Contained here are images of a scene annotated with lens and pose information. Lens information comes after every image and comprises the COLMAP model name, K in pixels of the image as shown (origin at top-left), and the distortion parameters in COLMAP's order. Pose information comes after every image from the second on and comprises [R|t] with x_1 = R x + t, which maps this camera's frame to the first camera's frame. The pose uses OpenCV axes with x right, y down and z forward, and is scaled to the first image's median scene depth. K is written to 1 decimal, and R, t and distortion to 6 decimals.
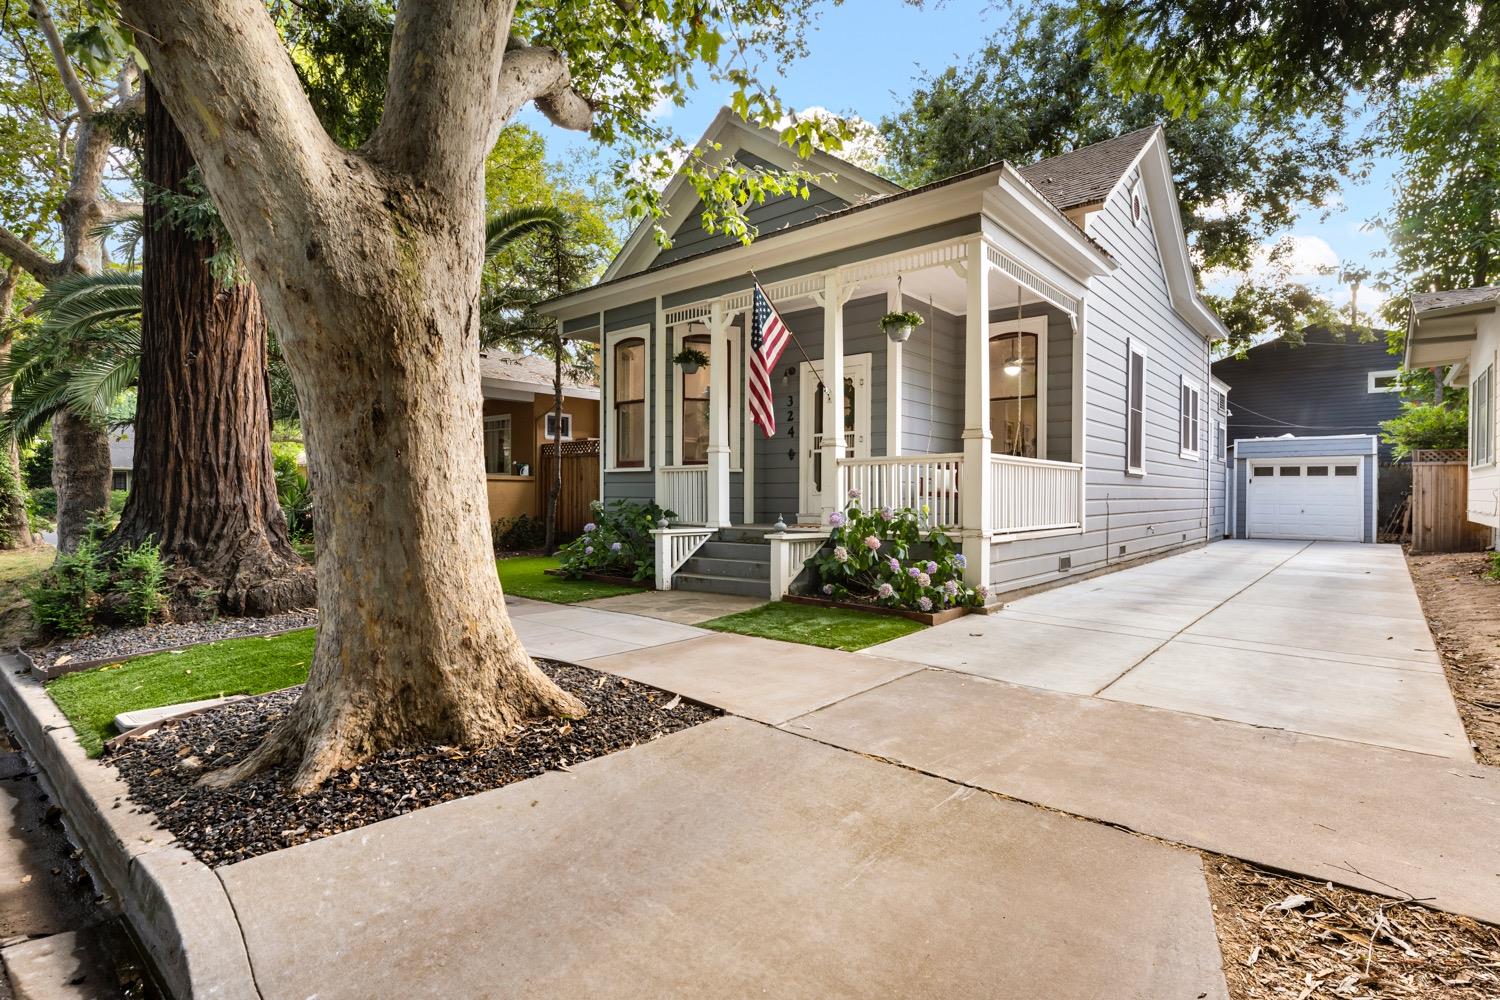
lens RADIAL K [[729.3, 0, 747.5], [0, 729.3, 500.8], [0, 0, 1]] dist [-0.002049, -0.000427]
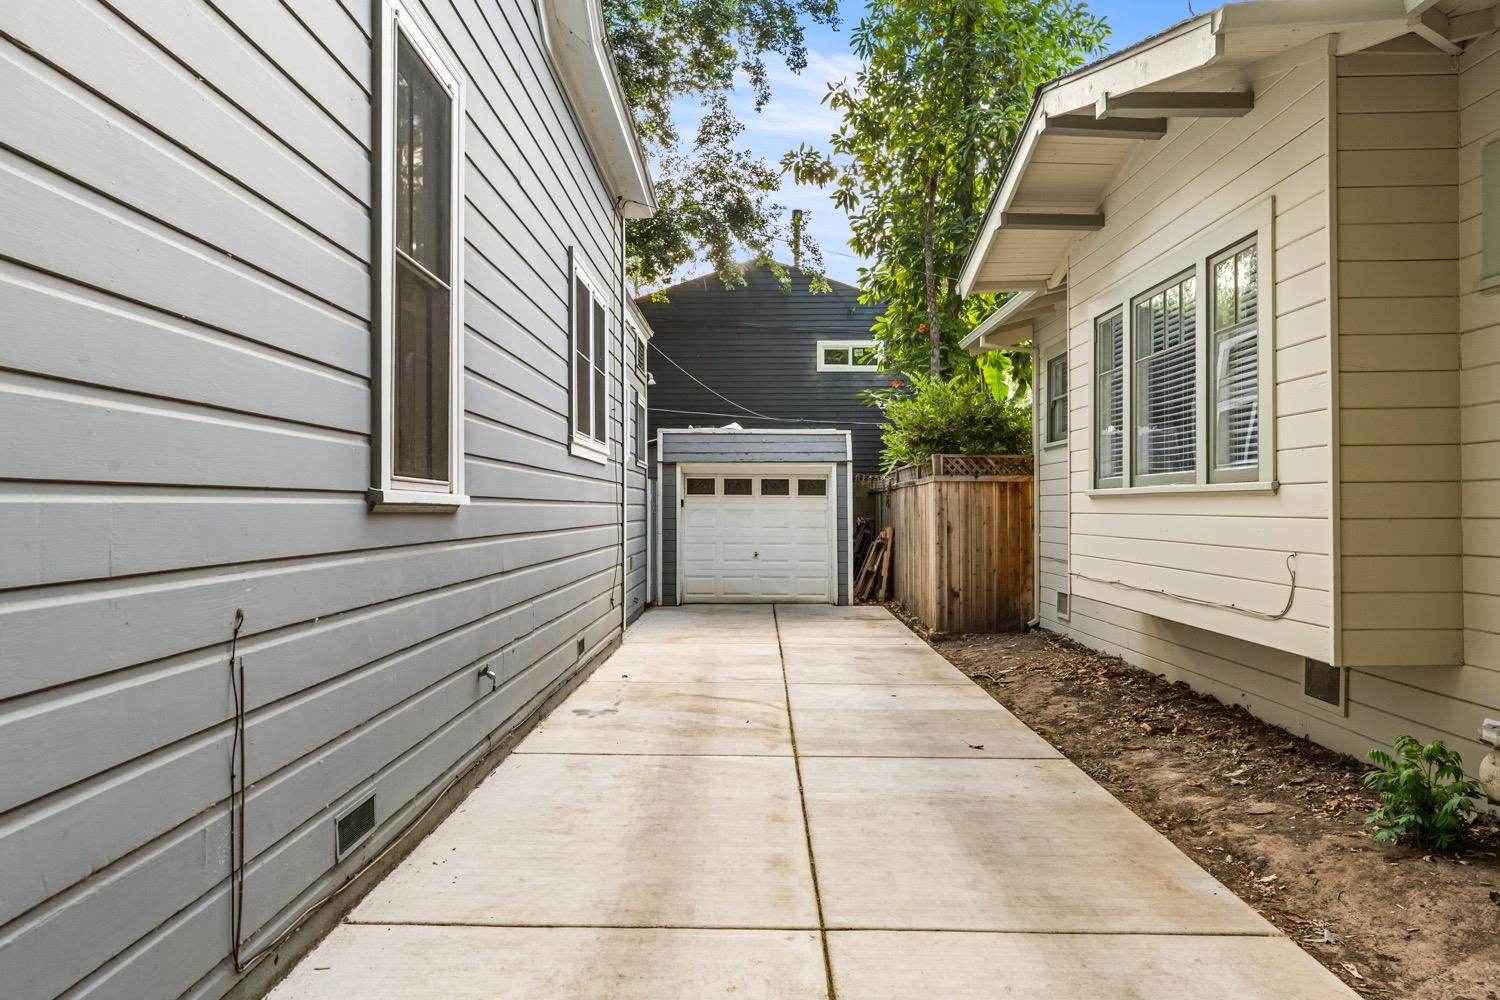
lens RADIAL K [[1023.9, 0, 748.7], [0, 1023.9, 503.3], [0, 0, 1]] dist [-0.003425, -0.000243]
pose [[0.763817, 0.000743, 0.645433, 0.229092], [0.008013, 0.999911, -0.010633, -0.019096], [-0.645383, 0.013294, 0.763743, 0.380488]]
